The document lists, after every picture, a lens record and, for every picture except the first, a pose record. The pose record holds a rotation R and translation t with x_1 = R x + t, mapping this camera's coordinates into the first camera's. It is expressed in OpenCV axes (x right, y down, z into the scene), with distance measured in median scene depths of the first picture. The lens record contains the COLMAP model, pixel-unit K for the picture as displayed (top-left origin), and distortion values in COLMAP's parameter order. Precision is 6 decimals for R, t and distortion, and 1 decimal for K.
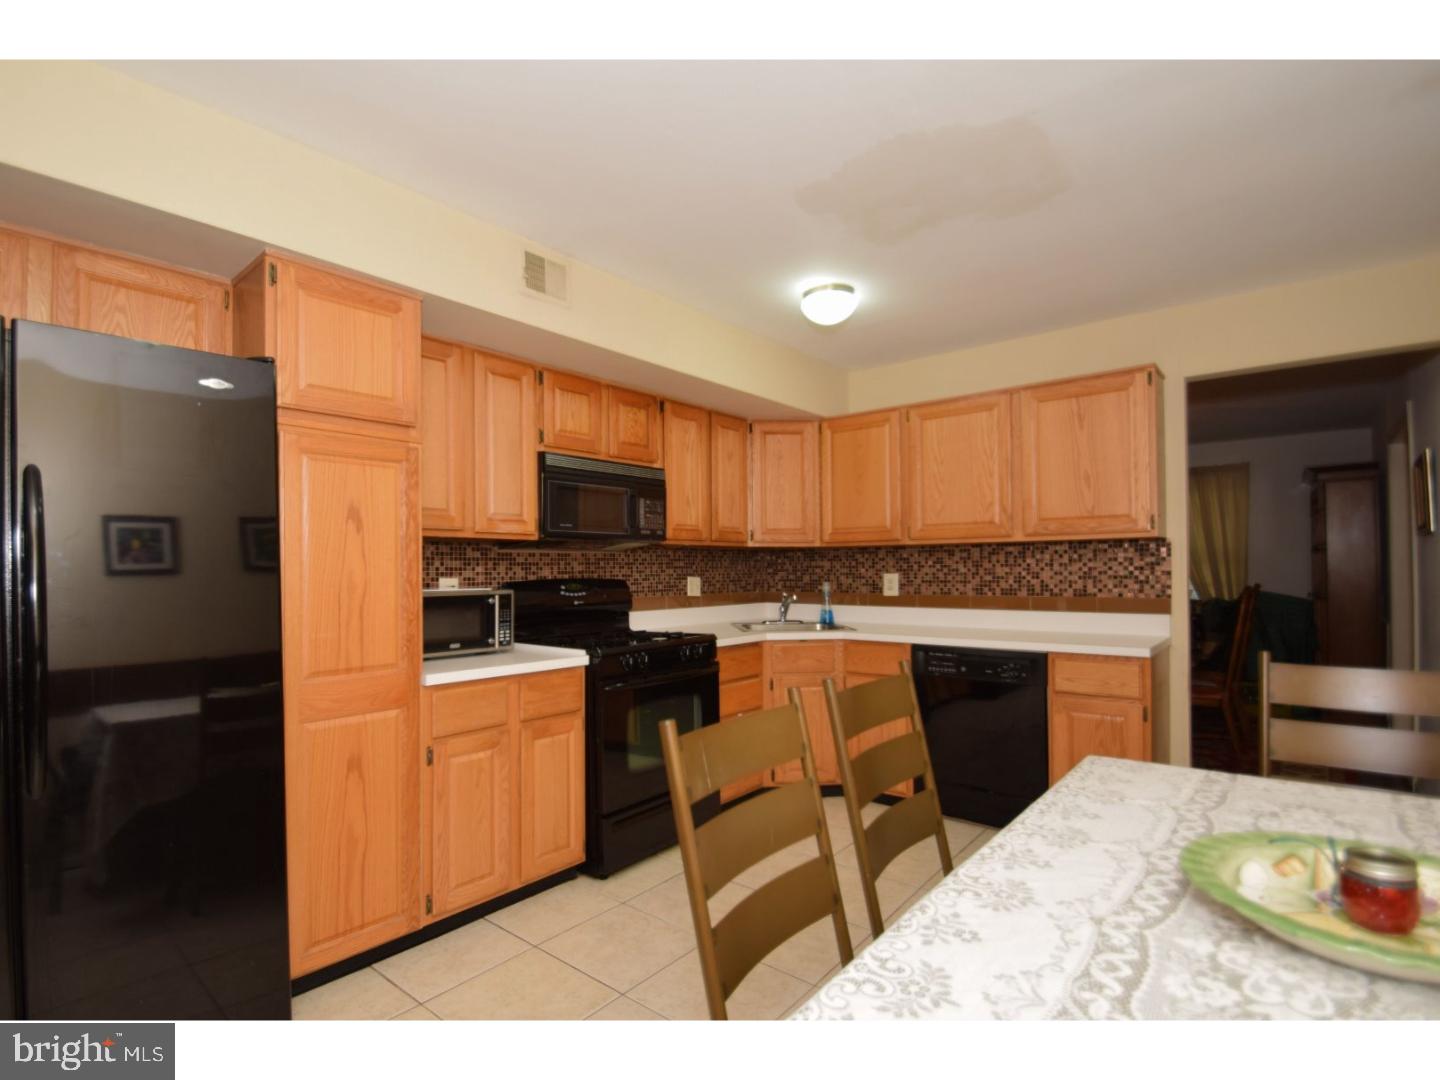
lens RADIAL K [[705.1, 0, 678.4], [0, 705.1, 563.8], [0, 0, 1]] dist [-0.013942, -0.000573]
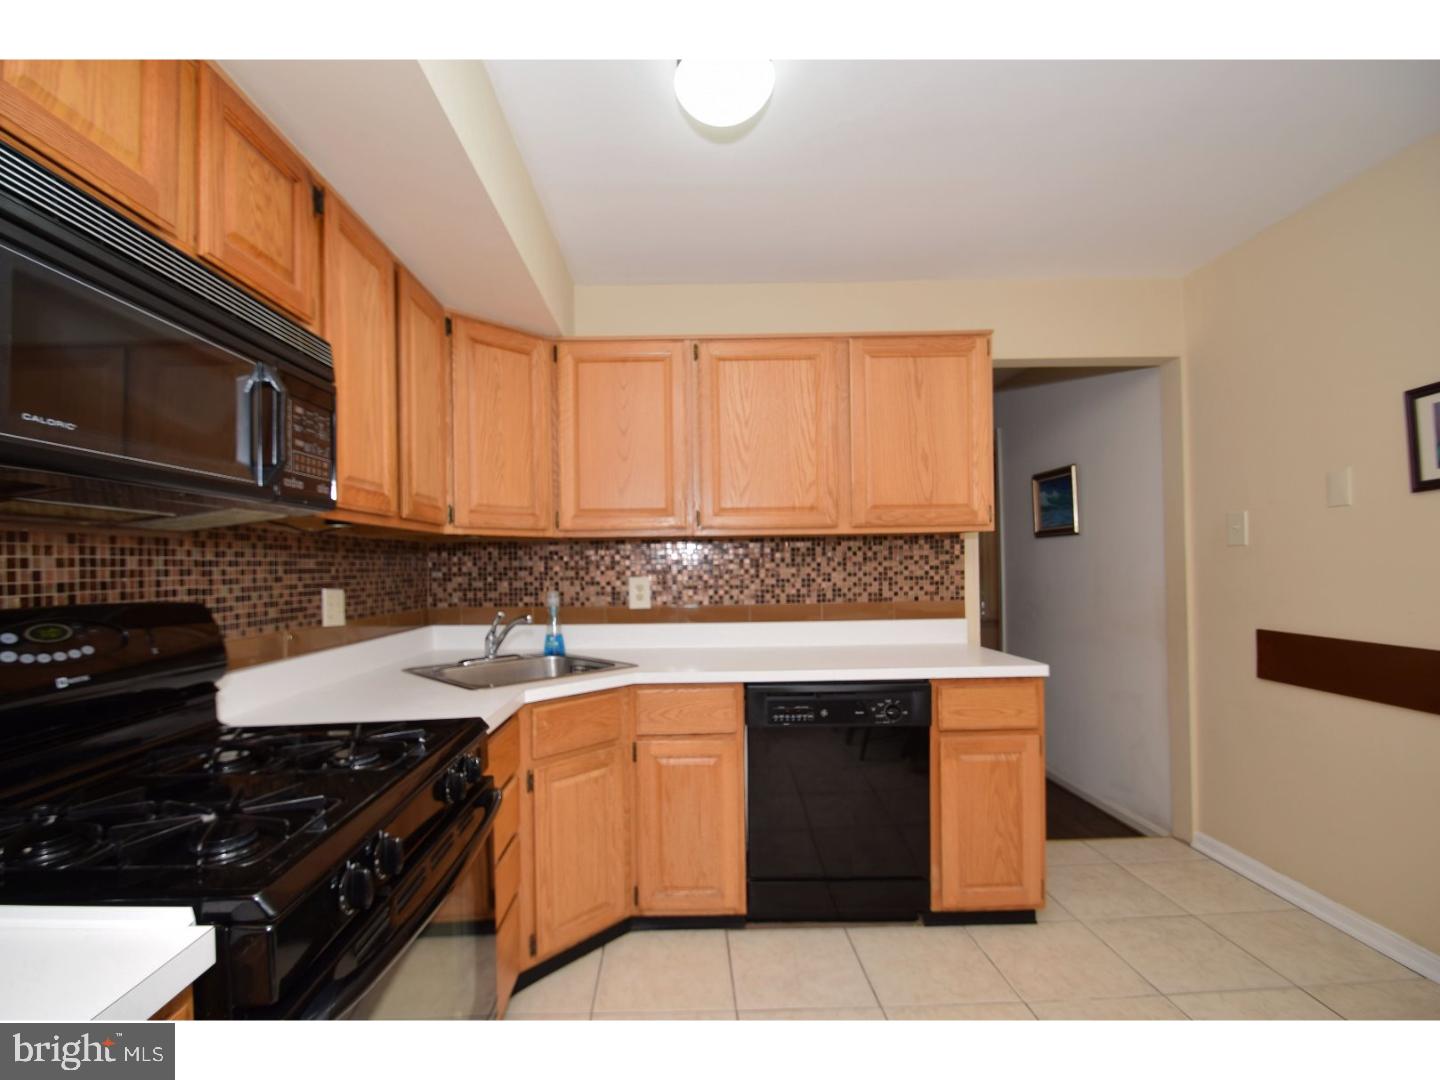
lens RADIAL K [[655.4, 0, 682.9], [0, 655.4, 560.0], [0, 0, 1]] dist [0.010993, -0.015081]
pose [[0.755392, 0.002554, 0.655268, -0.120541], [0.002940, 0.999969, -0.007287, 0.001620], [-0.655267, 0.007431, 0.755361, 0.556151]]
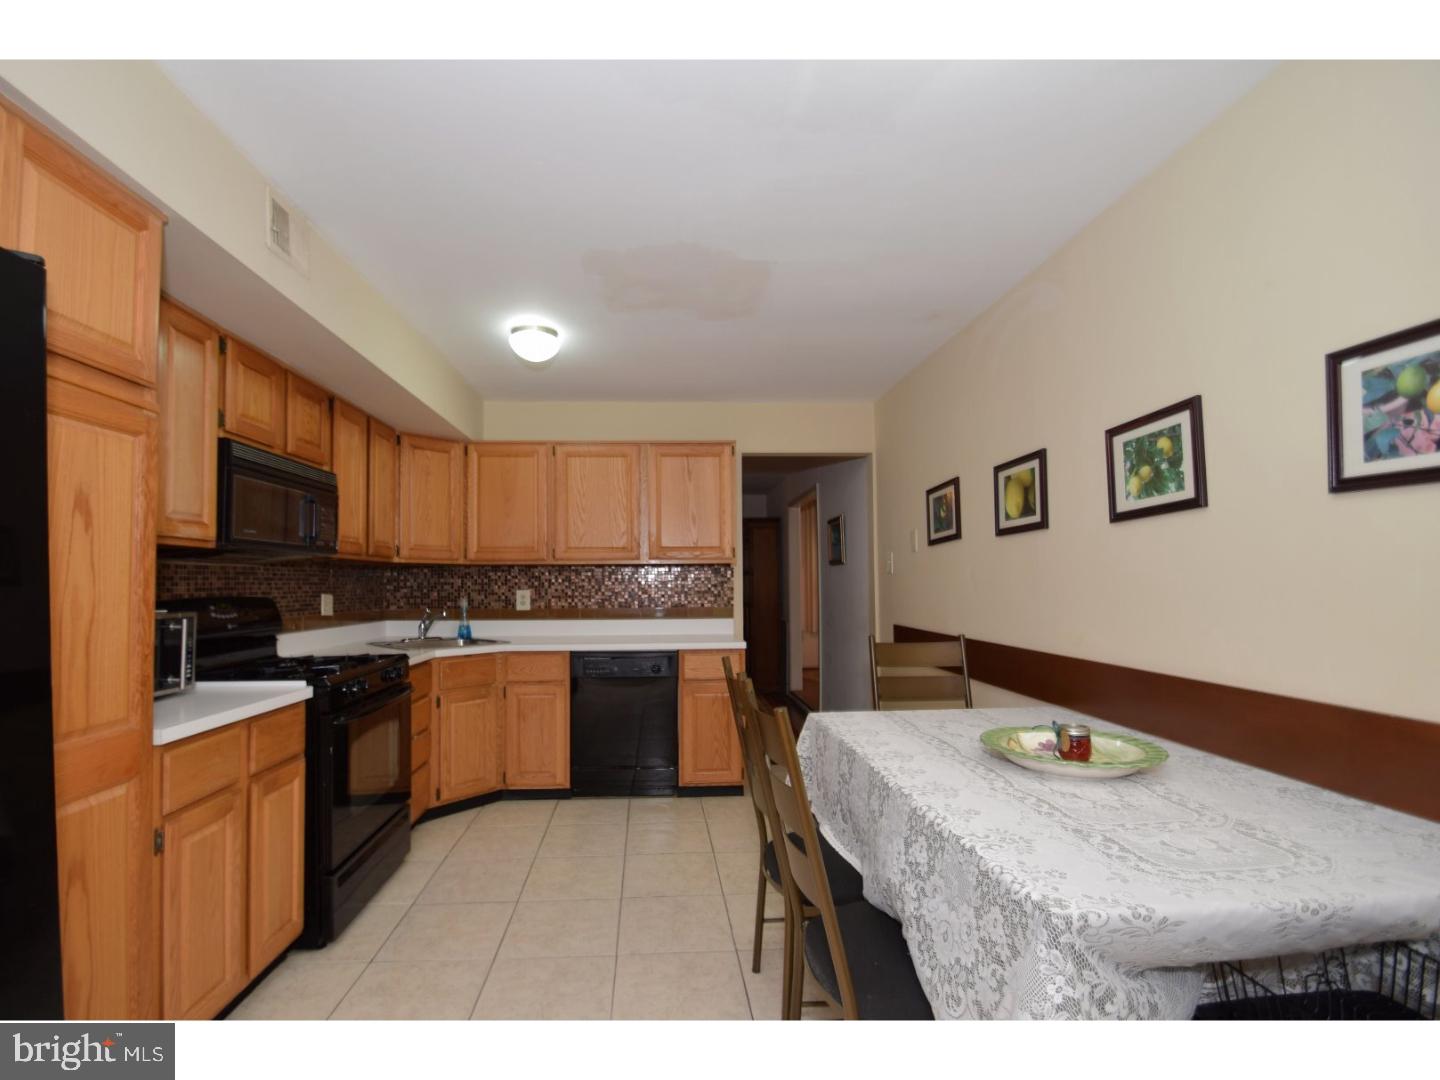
lens RADIAL K [[670.8, 0, 679.2], [0, 670.8, 563.0], [0, 0, 1]] dist [0.000713, -0.000223]
pose [[0.731077, 0.024983, 0.681838, -0.281196], [-0.006277, 0.999533, -0.029892, 0.001804], [-0.682267, 0.017573, 0.730892, 0.078091]]
